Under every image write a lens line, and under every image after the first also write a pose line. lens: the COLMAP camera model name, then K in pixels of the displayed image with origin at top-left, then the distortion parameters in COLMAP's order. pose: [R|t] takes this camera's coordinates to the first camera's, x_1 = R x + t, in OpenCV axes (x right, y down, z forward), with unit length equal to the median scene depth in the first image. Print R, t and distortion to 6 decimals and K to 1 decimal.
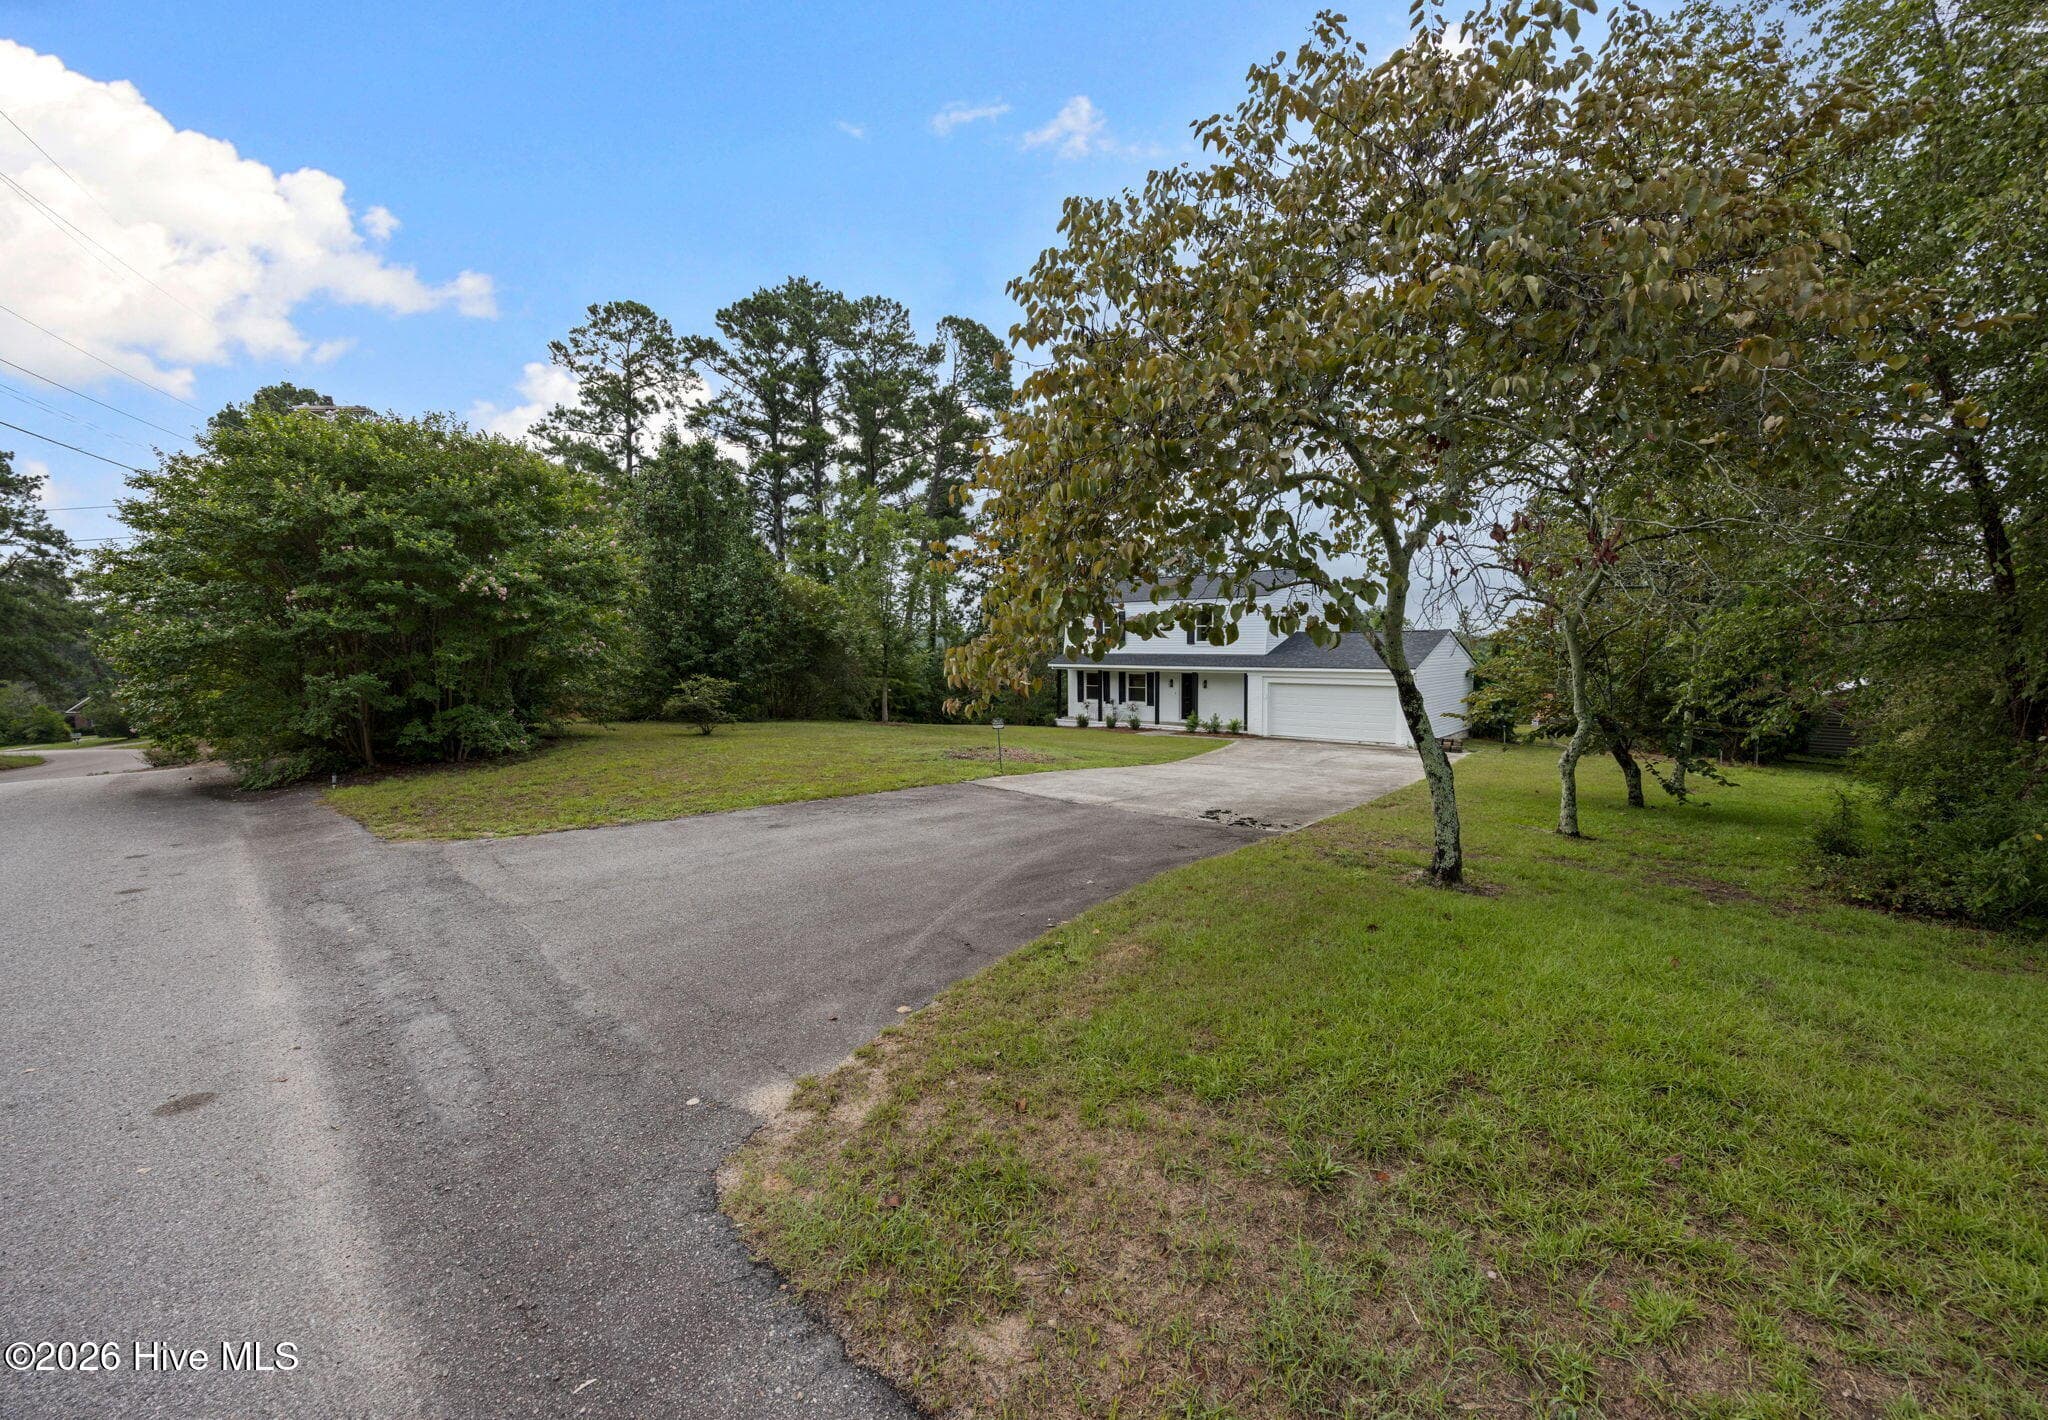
lens RADIAL K [[838.9, 0, 1051.4], [0, 838.9, 705.7], [0, 0, 1]] dist [-0.012762, -0.000165]
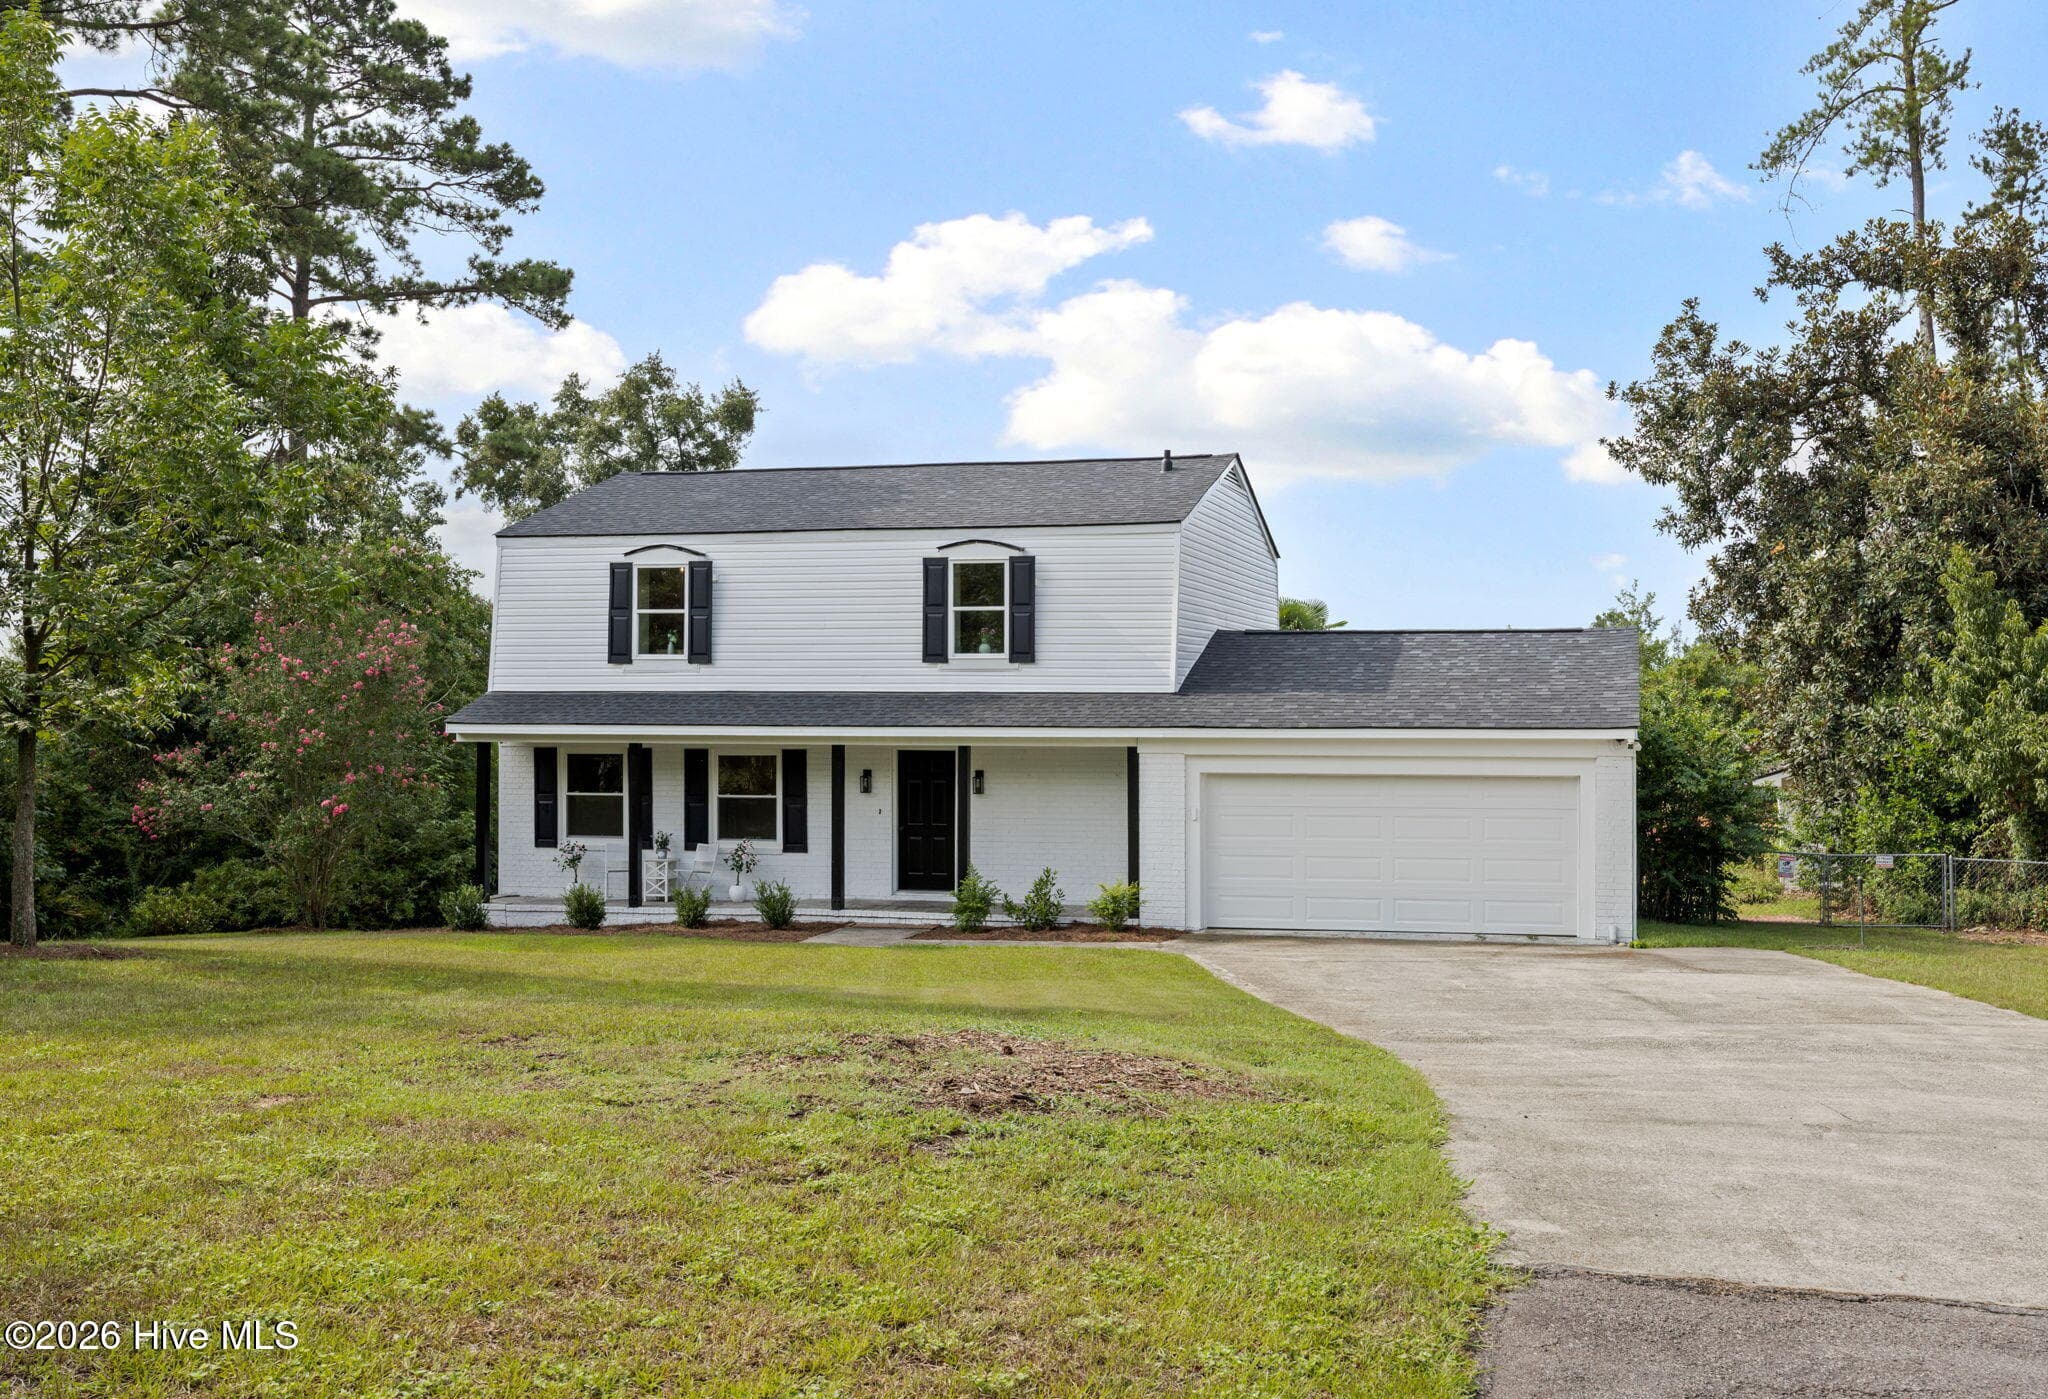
lens RADIAL K [[2103.0, 0, 1075.3], [0, 2103.0, 643.8], [0, 0, 1]] dist [-0.001419, 0.000000]
pose [[0.898093, 0.014879, 0.439554, -0.140774], [0.028650, 0.995325, -0.092230, -0.001903], [-0.438871, 0.095424, 0.893469, 0.217586]]
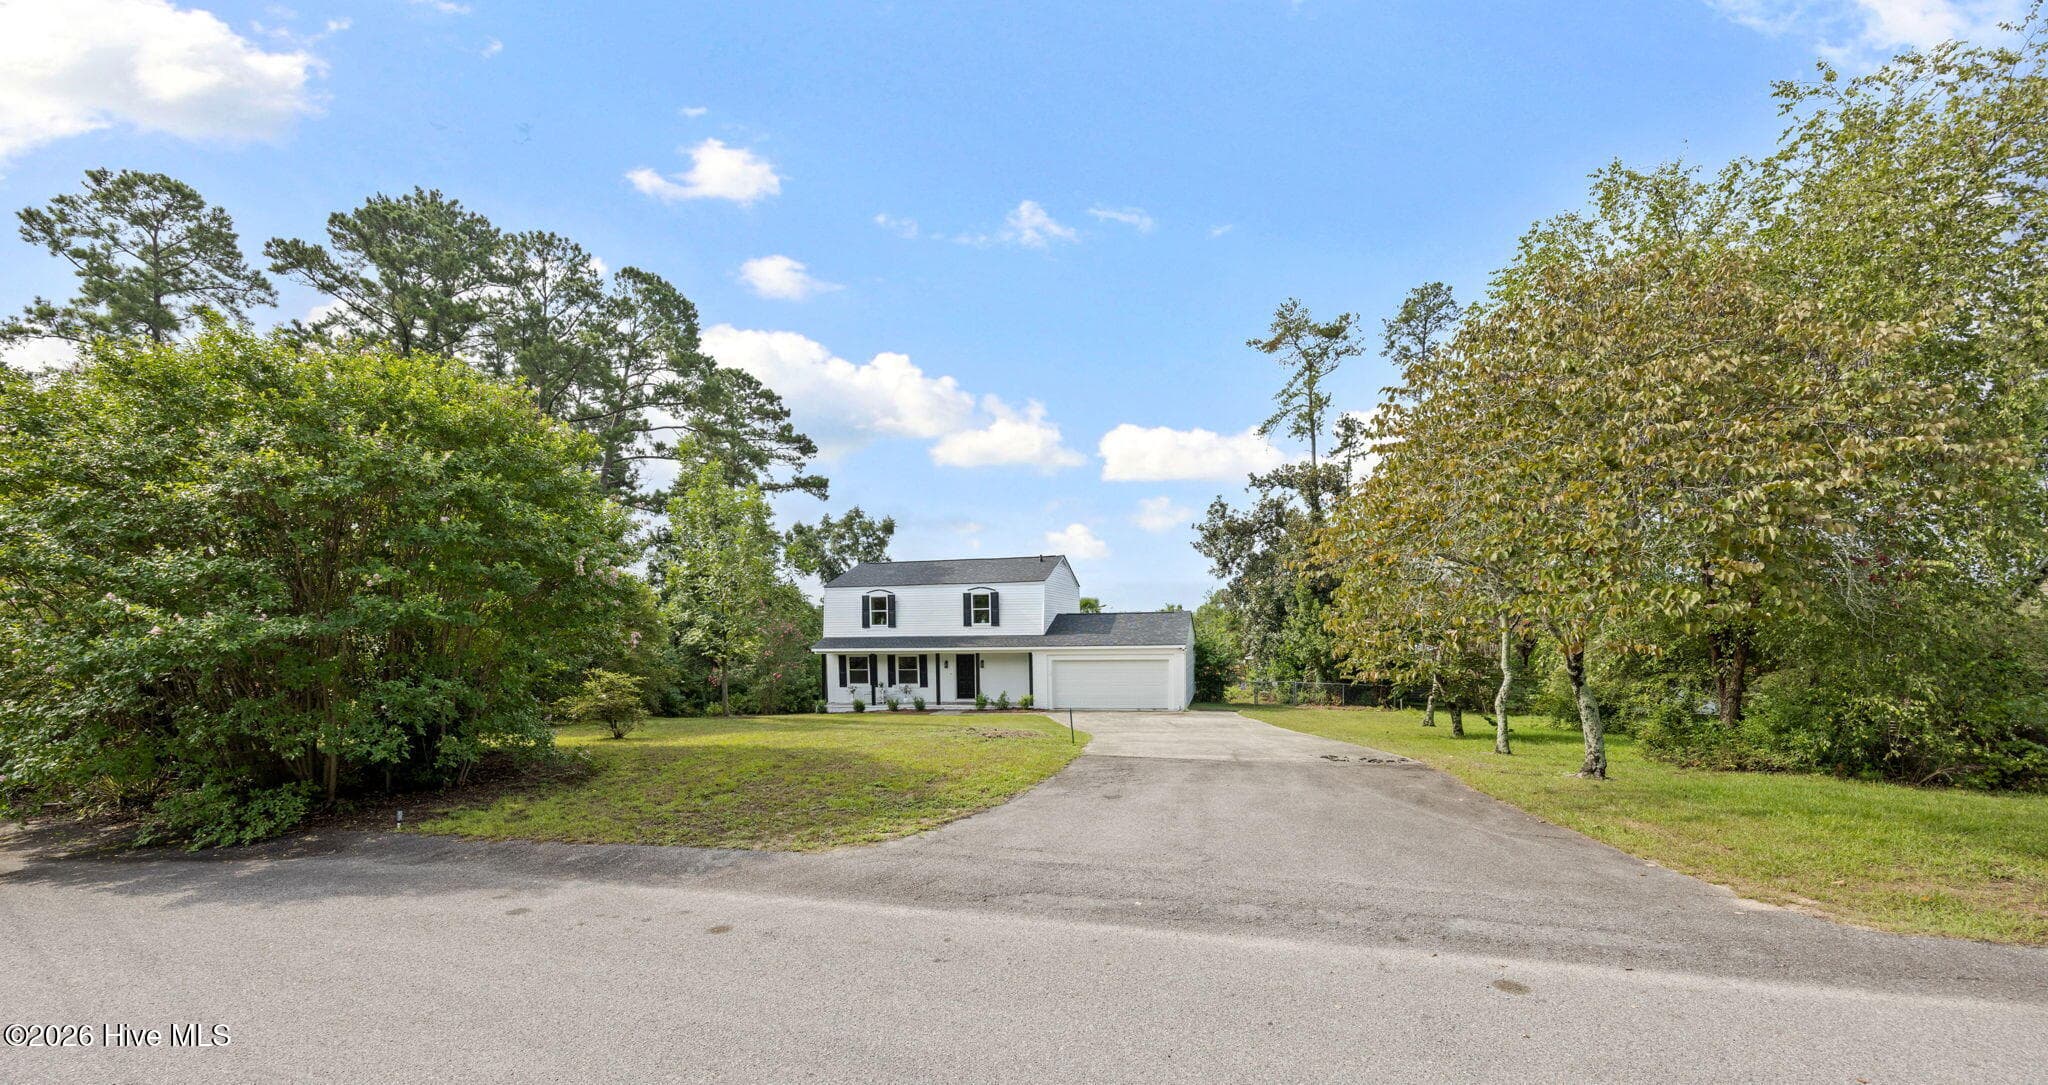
lens RADIAL K [[864.2, 0, 1013.2], [0, 864.2, 645.7], [0, 0, 1]] dist [-0.002889, -0.000592]
pose [[0.898988, -0.024445, 0.437291, -0.238180], [0.046448, 0.998132, -0.039693, -0.003418], [-0.435504, 0.055995, 0.898443, 0.009783]]
